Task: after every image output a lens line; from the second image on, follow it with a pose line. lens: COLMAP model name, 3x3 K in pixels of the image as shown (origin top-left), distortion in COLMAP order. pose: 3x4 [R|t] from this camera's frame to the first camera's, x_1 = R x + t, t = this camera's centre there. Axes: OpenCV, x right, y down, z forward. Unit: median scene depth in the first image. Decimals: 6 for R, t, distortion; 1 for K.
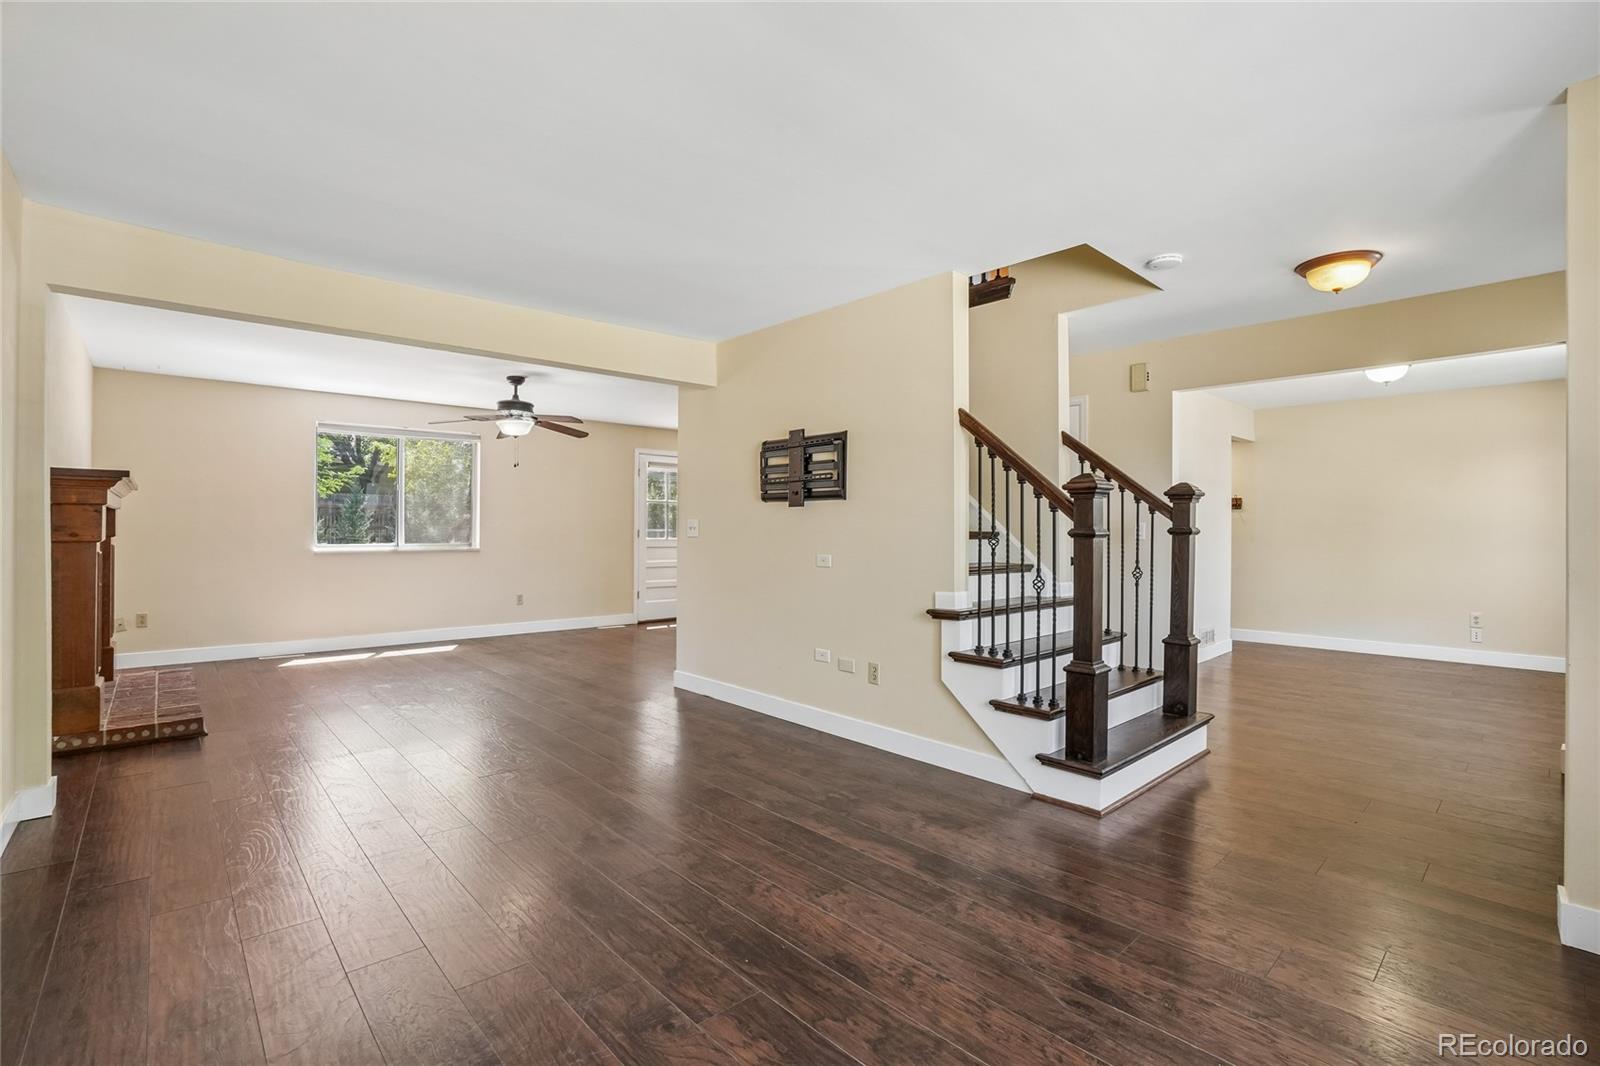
lens RADIAL K [[722.0, 0, 786.6], [0, 722.0, 531.4], [0, 0, 1]] dist [-0.062617, 0.020727]
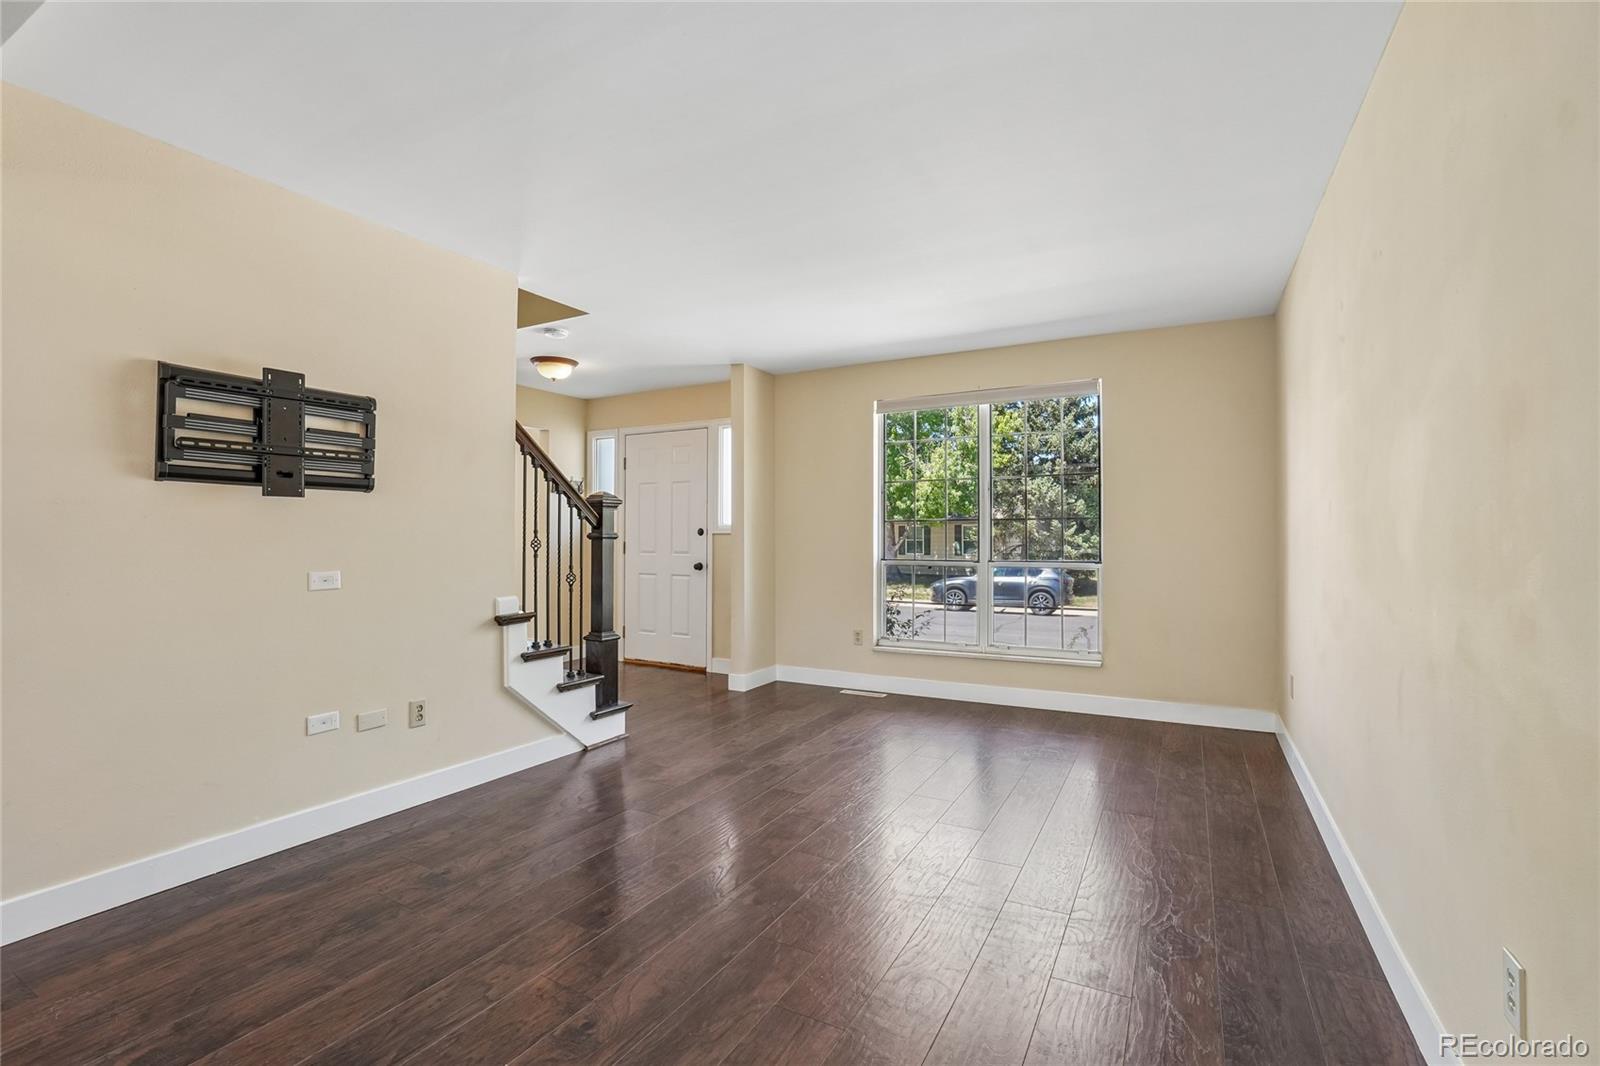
lens RADIAL K [[722.0, 0, 786.6], [0, 722.0, 531.4], [0, 0, 1]] dist [-0.062617, 0.020727]
pose [[-0.324011, -0.002543, 0.946050, -0.854398], [-0.002889, 0.999994, 0.001698, -0.008586], [-0.946049, -0.002183, -0.324016, 0.980161]]
